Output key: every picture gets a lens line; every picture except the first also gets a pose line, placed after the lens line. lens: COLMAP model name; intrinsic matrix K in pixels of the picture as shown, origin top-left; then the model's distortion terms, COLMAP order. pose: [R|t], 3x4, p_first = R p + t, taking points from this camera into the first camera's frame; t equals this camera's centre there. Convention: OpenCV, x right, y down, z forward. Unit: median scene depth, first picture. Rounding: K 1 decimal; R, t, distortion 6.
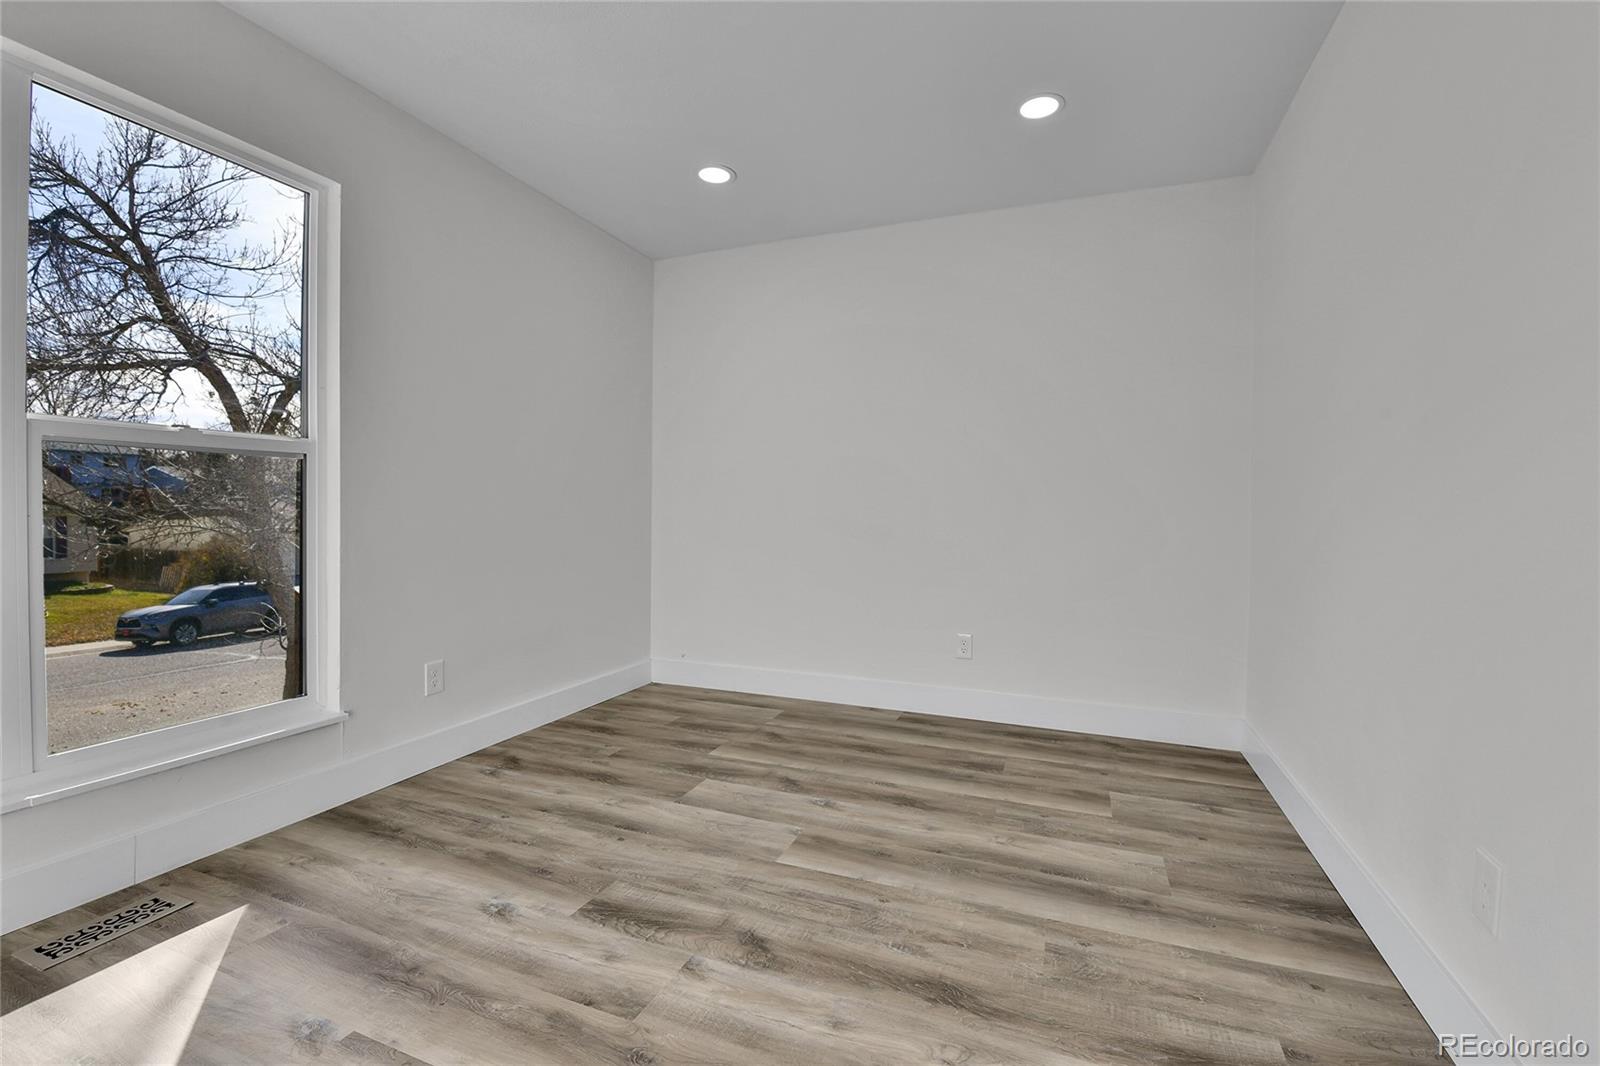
lens RADIAL K [[692.2, 0, 799.8], [0, 692.2, 523.1], [0, 0, 1]] dist [-0.004839, -0.008317]
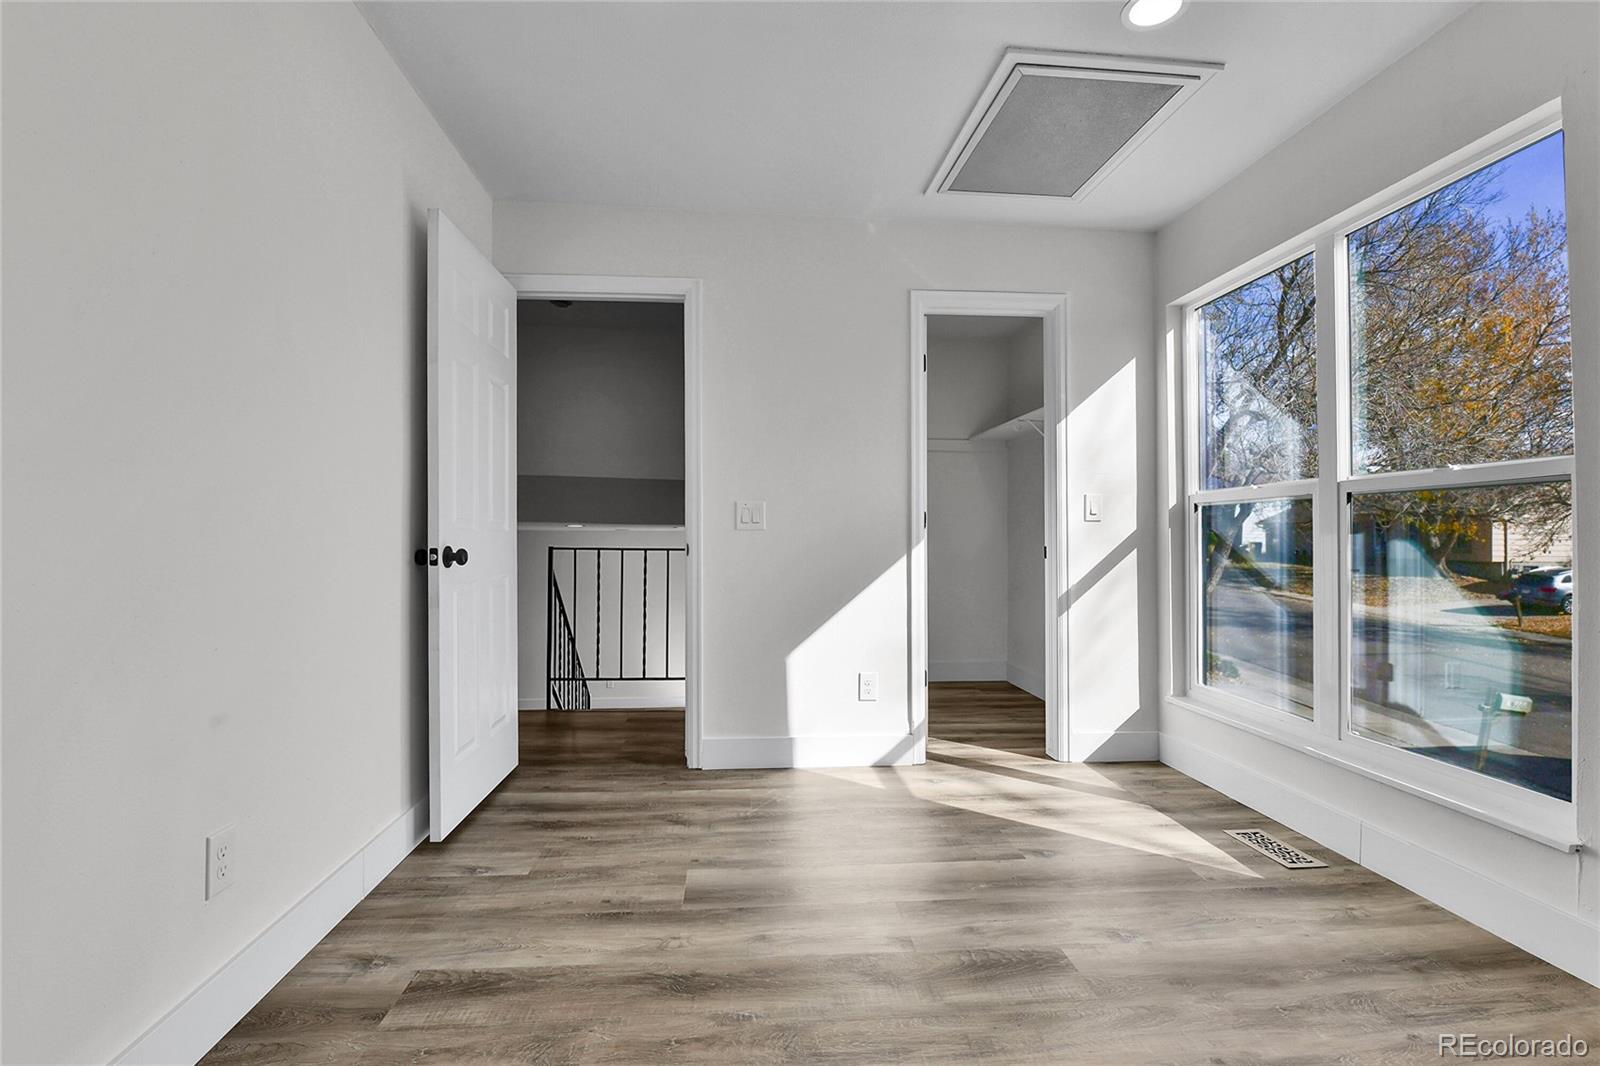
lens RADIAL K [[692.2, 0, 799.8], [0, 692.2, 523.1], [0, 0, 1]] dist [-0.004839, -0.008317]
pose [[-0.886534, -0.025886, -0.461939, 0.475350], [-0.022634, 0.999665, -0.012579, -0.025891], [0.462110, -0.000696, -0.886823, 1.698965]]
